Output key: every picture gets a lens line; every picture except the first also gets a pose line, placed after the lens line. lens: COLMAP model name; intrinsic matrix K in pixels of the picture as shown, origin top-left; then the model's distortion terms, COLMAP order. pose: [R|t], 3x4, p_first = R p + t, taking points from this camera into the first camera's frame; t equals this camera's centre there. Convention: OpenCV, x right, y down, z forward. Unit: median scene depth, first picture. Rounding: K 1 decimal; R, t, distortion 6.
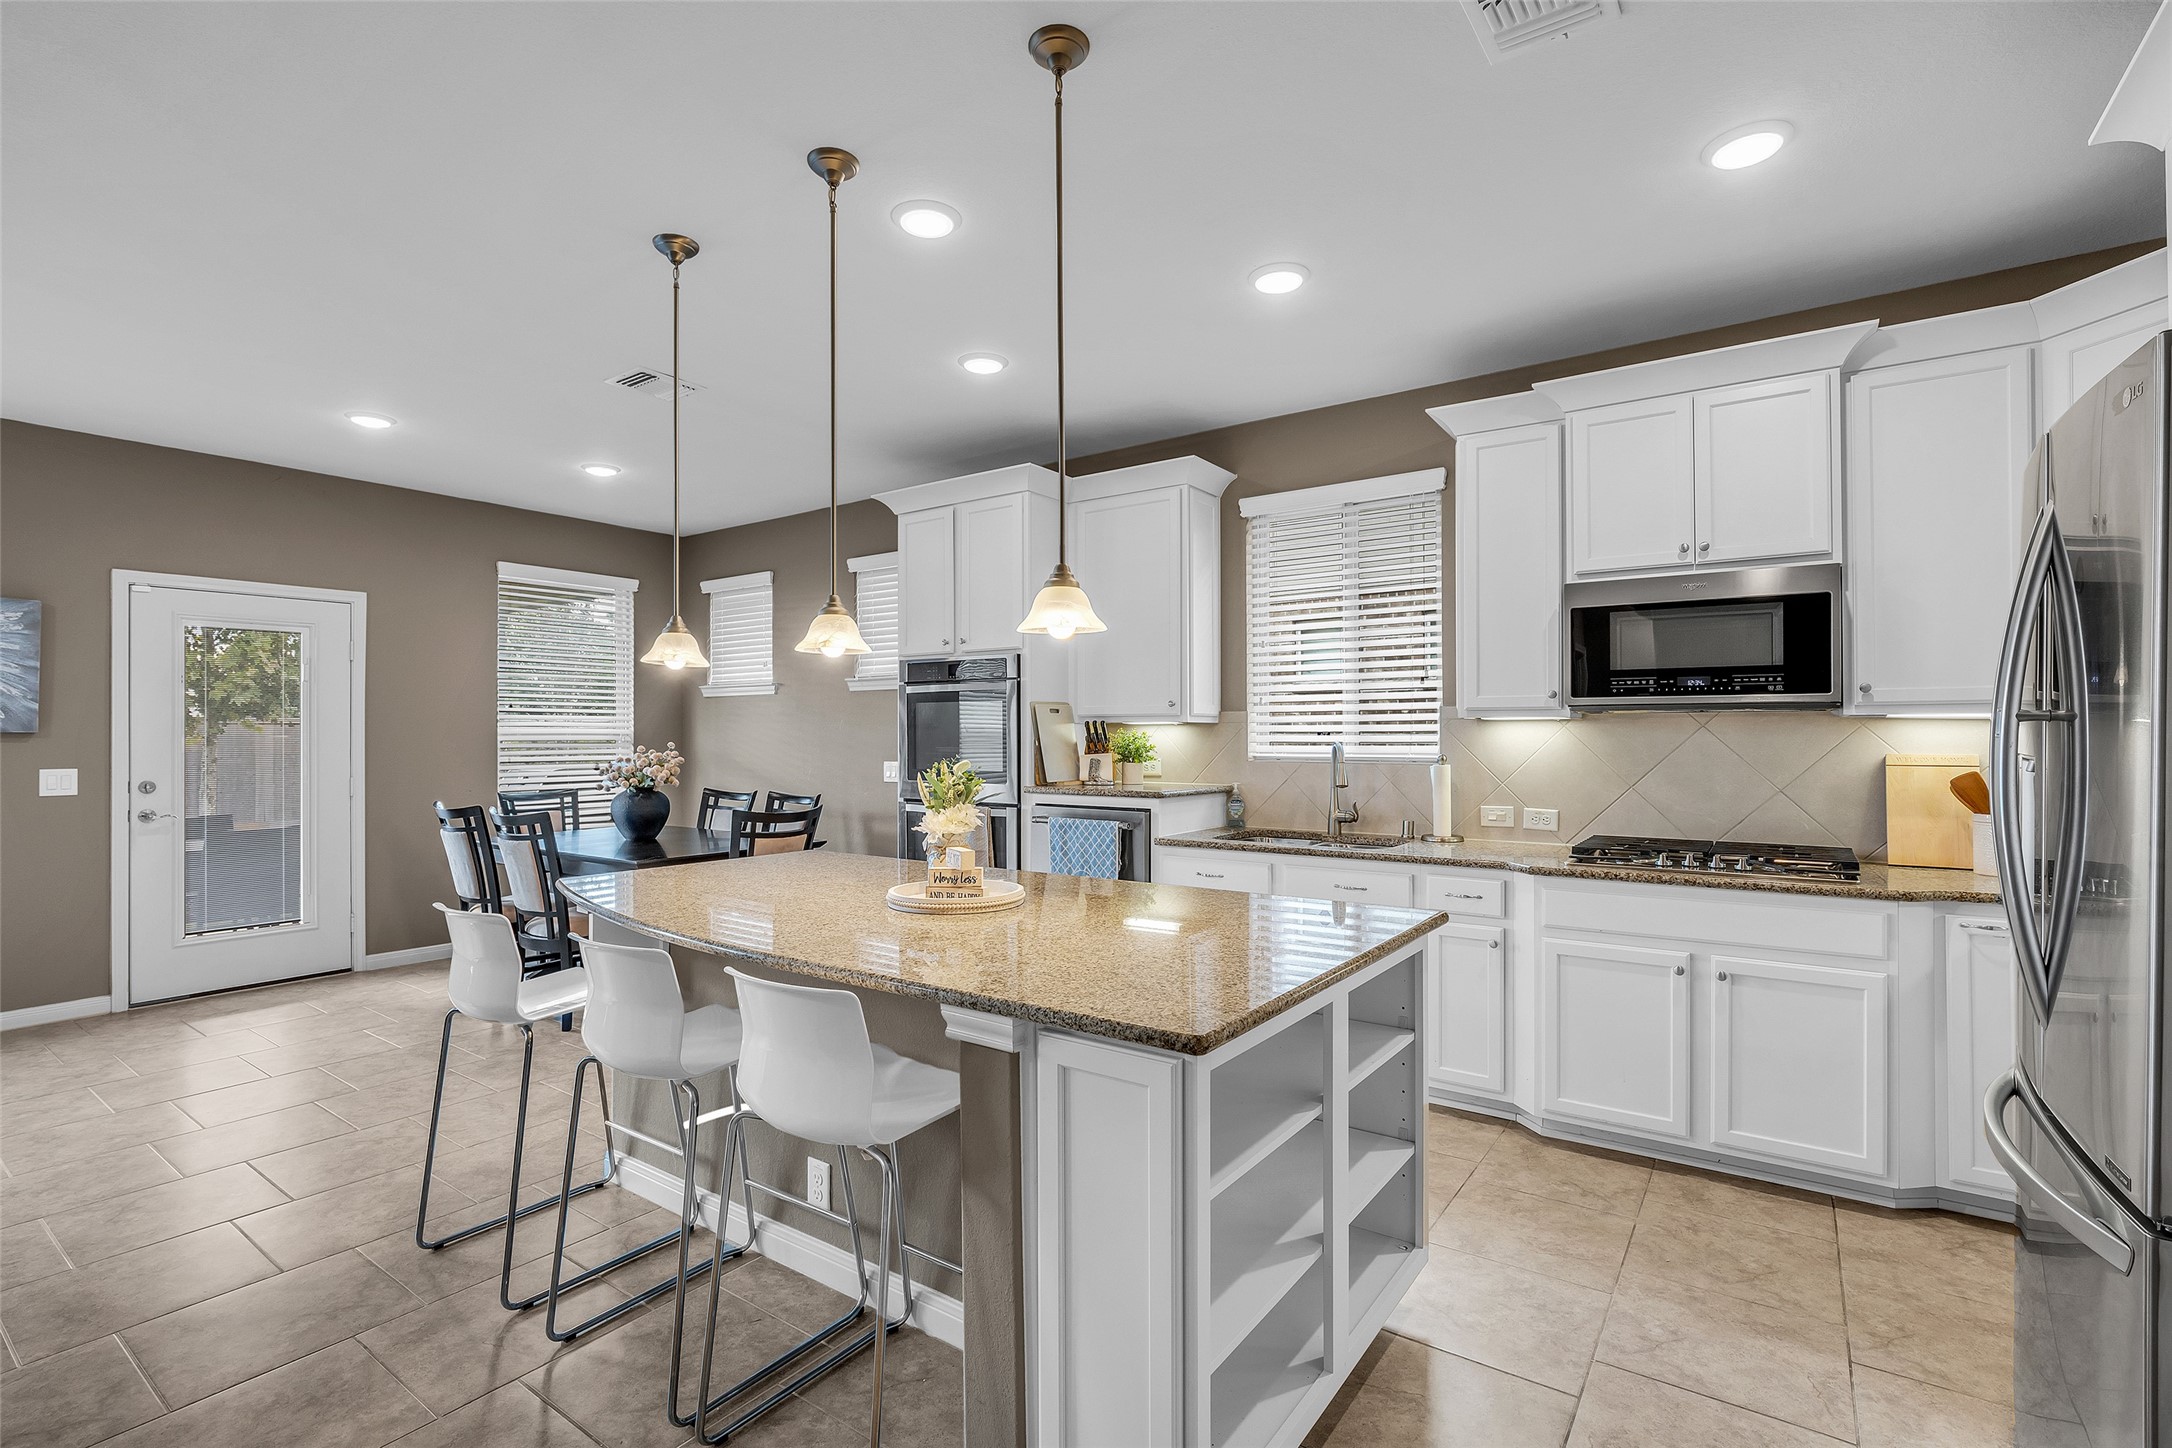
lens RADIAL K [[990.9, 0, 1091.6], [0, 990.9, 728.2], [0, 0, 1]] dist [-0.019754, 0.004302]
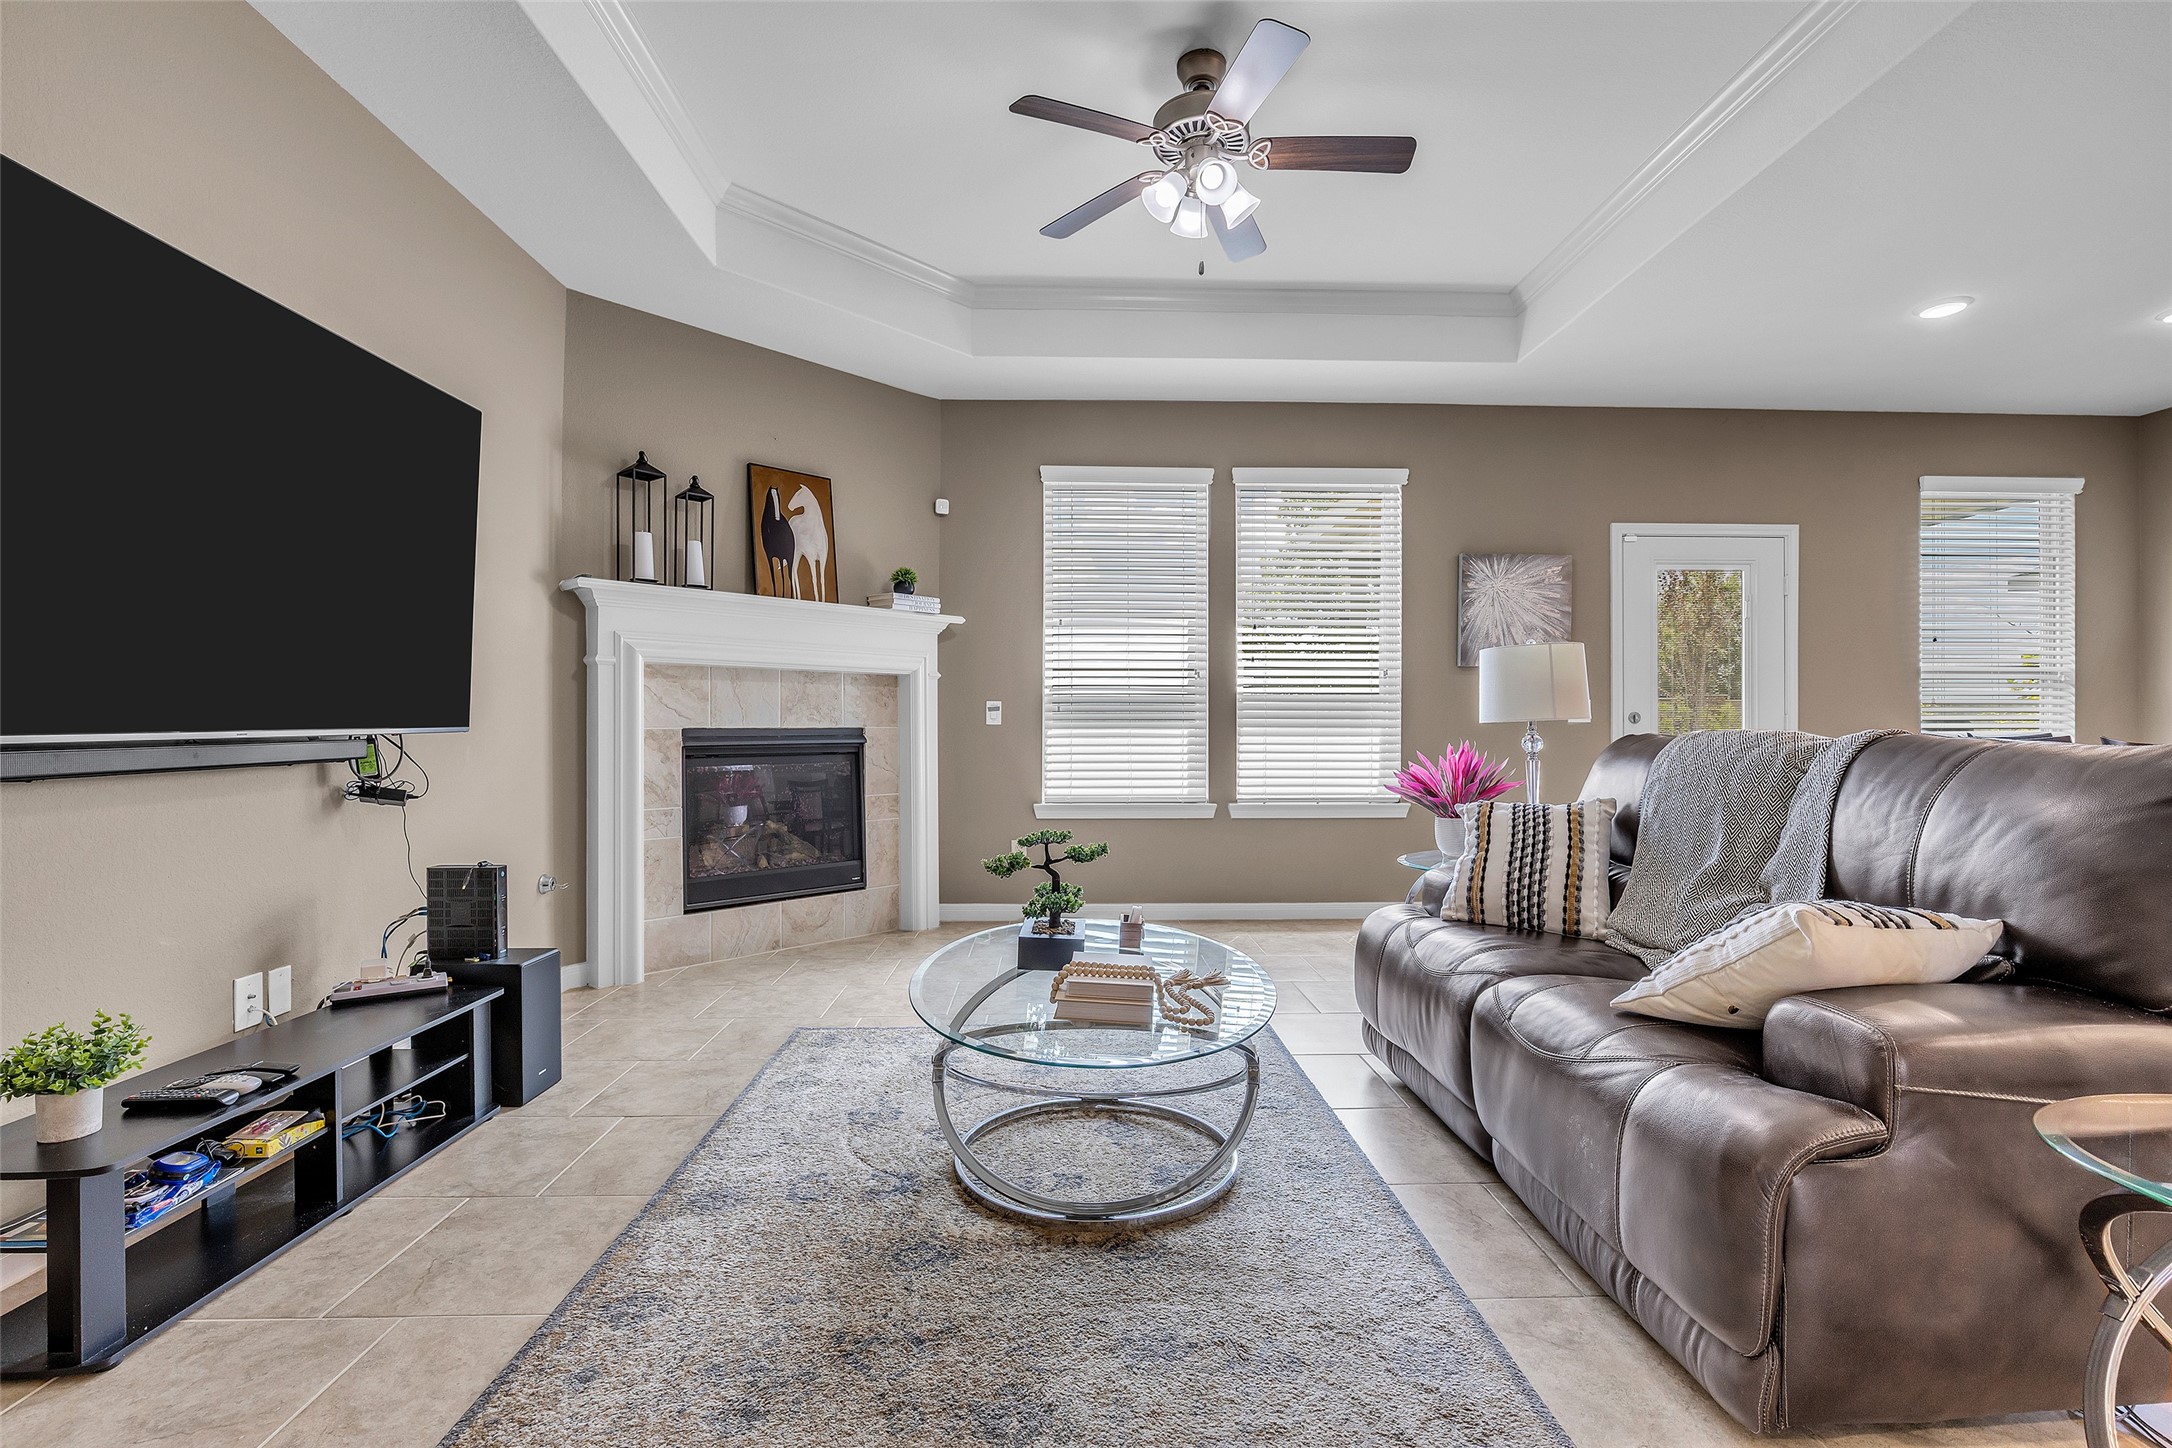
lens RADIAL K [[990.9, 0, 1081.8], [0, 990.9, 727.9], [0, 0, 1]] dist [-0.019754, 0.004302]
pose [[0.601034, 0.004713, -0.799210, -0.496276], [0.002850, 0.999964, 0.008041, 0.067314], [0.799219, -0.007111, 0.600998, -0.189976]]
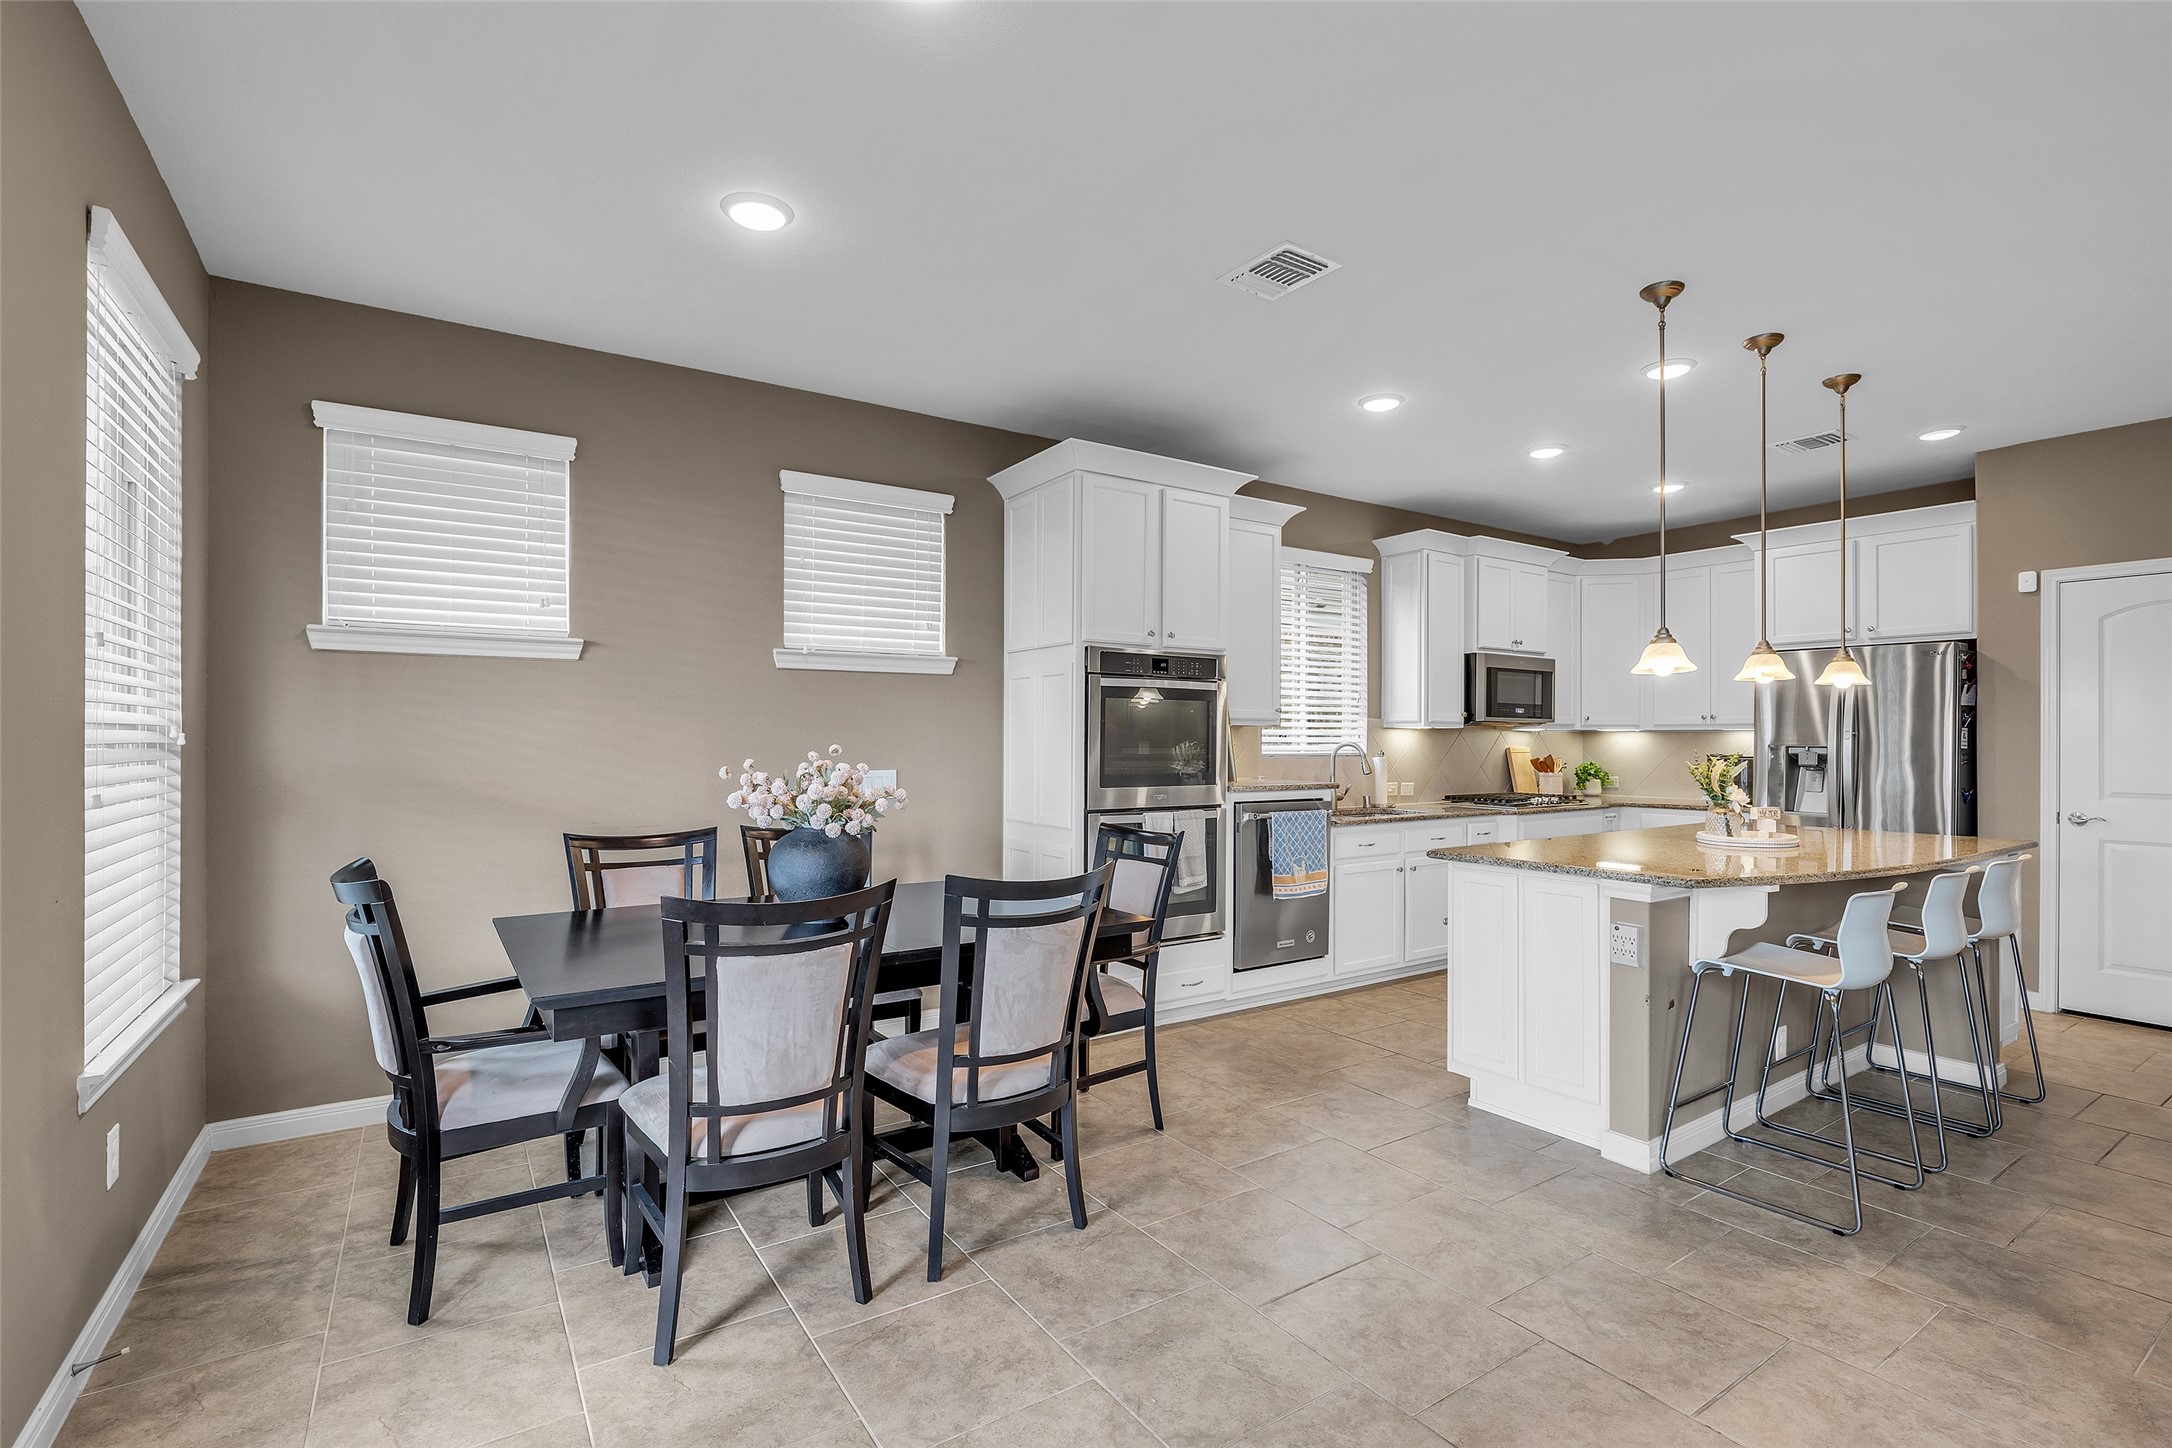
lens RADIAL K [[990.9, 0, 1084.2], [0, 990.9, 732.9], [0, 0, 1]] dist [-0.019754, 0.004302]
pose [[0.363218, 0.007655, 0.931673, -1.109343], [-0.010475, 0.999937, -0.004132, 0.010010], [-0.931645, -0.008259, 0.363275, 0.794350]]
